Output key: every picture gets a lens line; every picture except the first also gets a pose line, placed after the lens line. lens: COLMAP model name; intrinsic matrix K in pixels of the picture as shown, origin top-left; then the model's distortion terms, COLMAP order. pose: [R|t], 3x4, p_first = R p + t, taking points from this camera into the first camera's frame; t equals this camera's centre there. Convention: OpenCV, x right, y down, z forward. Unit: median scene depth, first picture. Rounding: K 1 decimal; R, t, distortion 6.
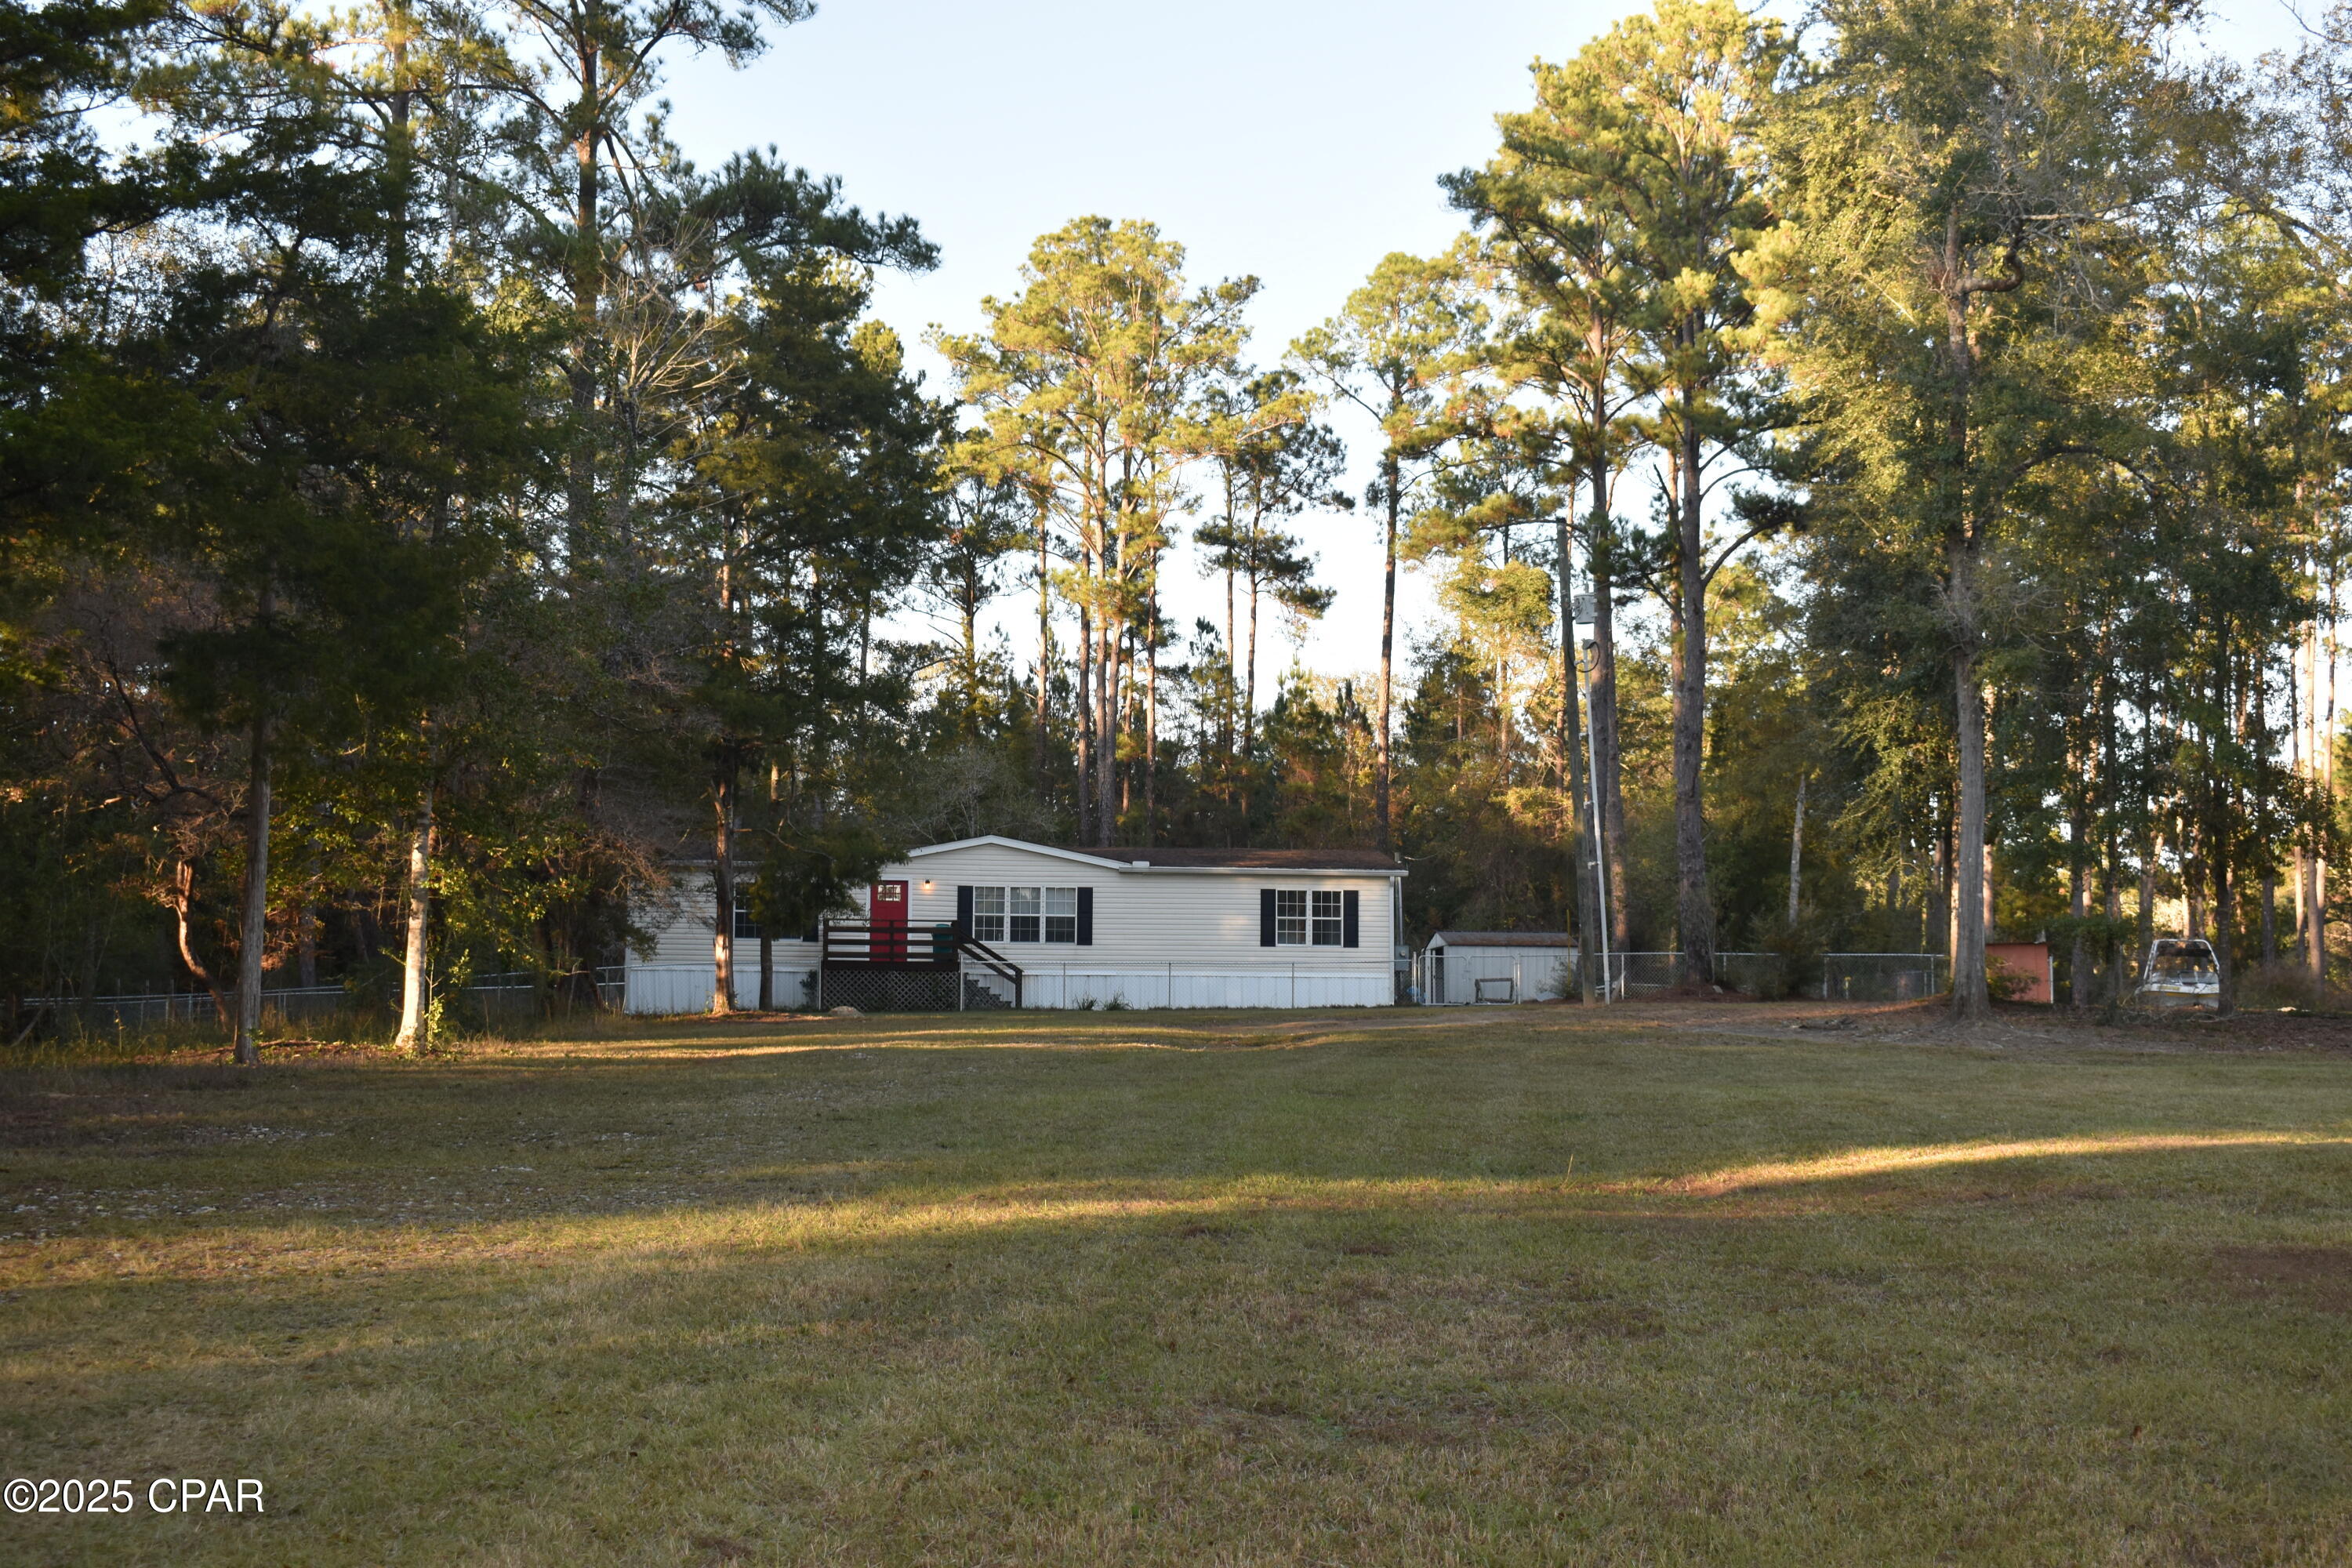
lens RADIAL K [[3102.6, 0, 1172.7], [0, 3102.6, 783.2], [0, 0, 1]] dist [0.007527, 0.000000]
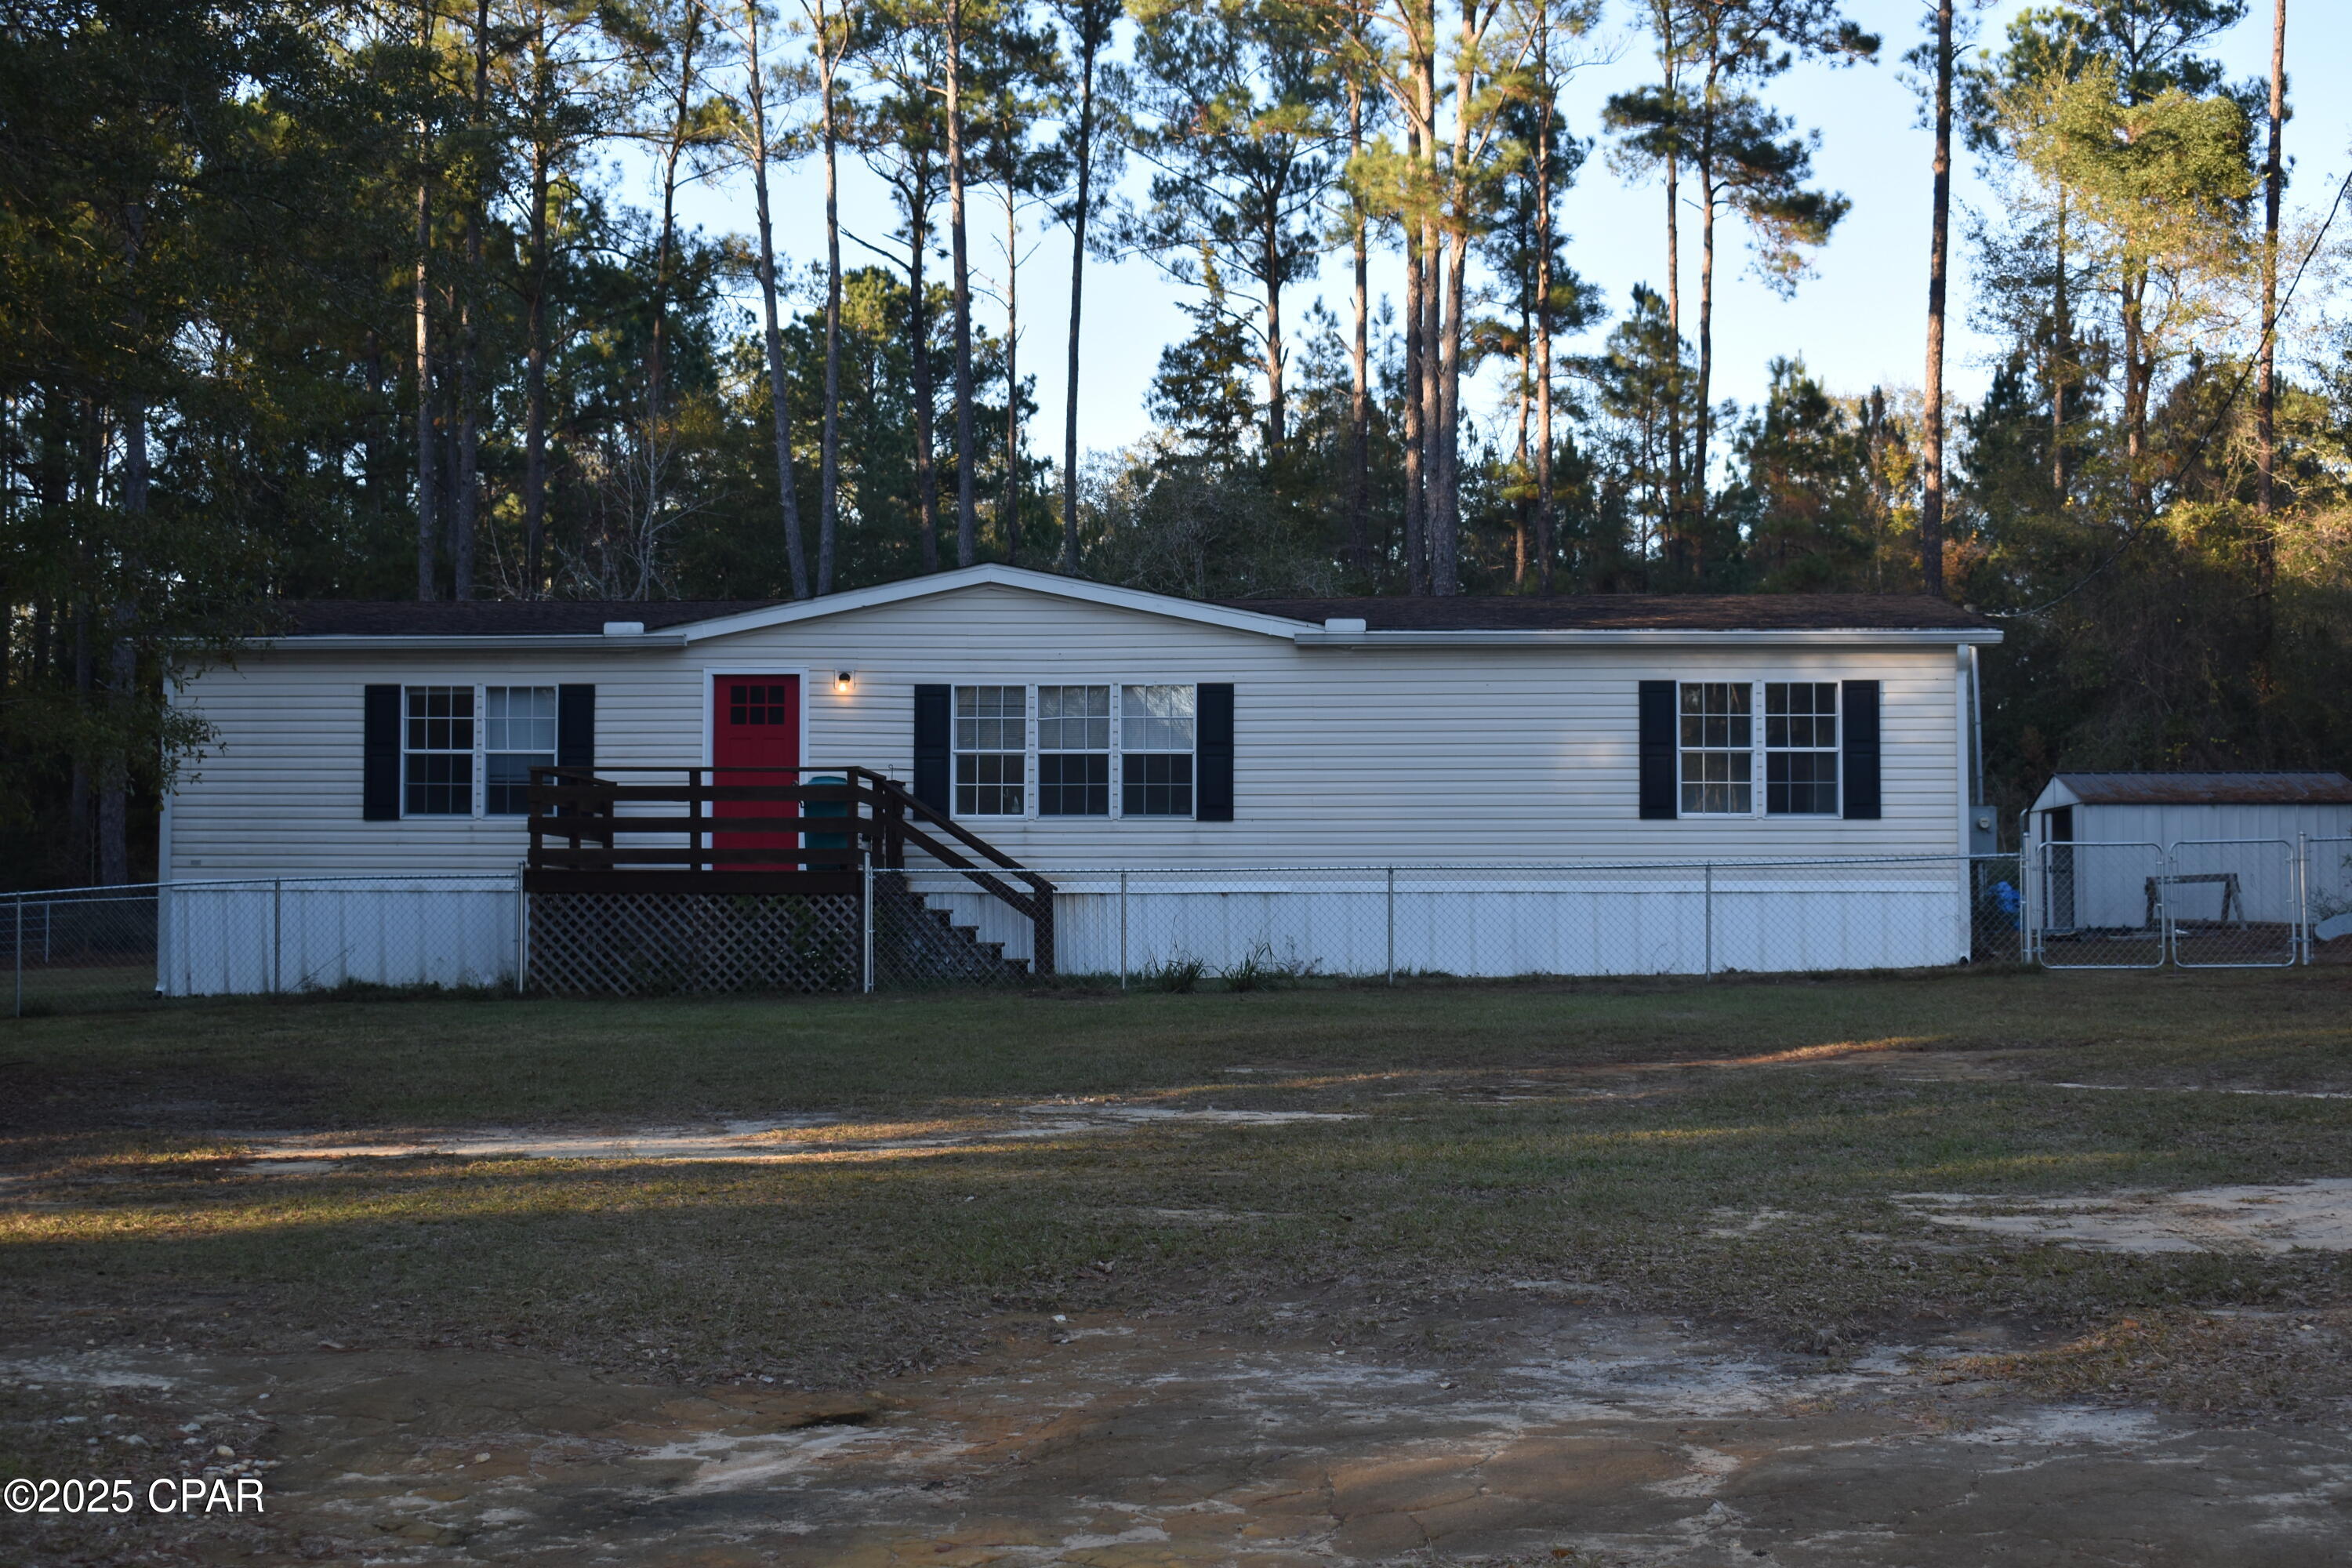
lens RADIAL K [[3370.3, 0, 1180.8], [0, 3370.3, 788.2], [0, 0, 1]] dist [-0.050853, 0.000000]
pose [[0.988336, -0.012760, -0.151757, 0.031354], [0.020756, 0.998472, 0.051222, 0.021153], [0.150871, -0.053774, 0.987090, 0.478377]]
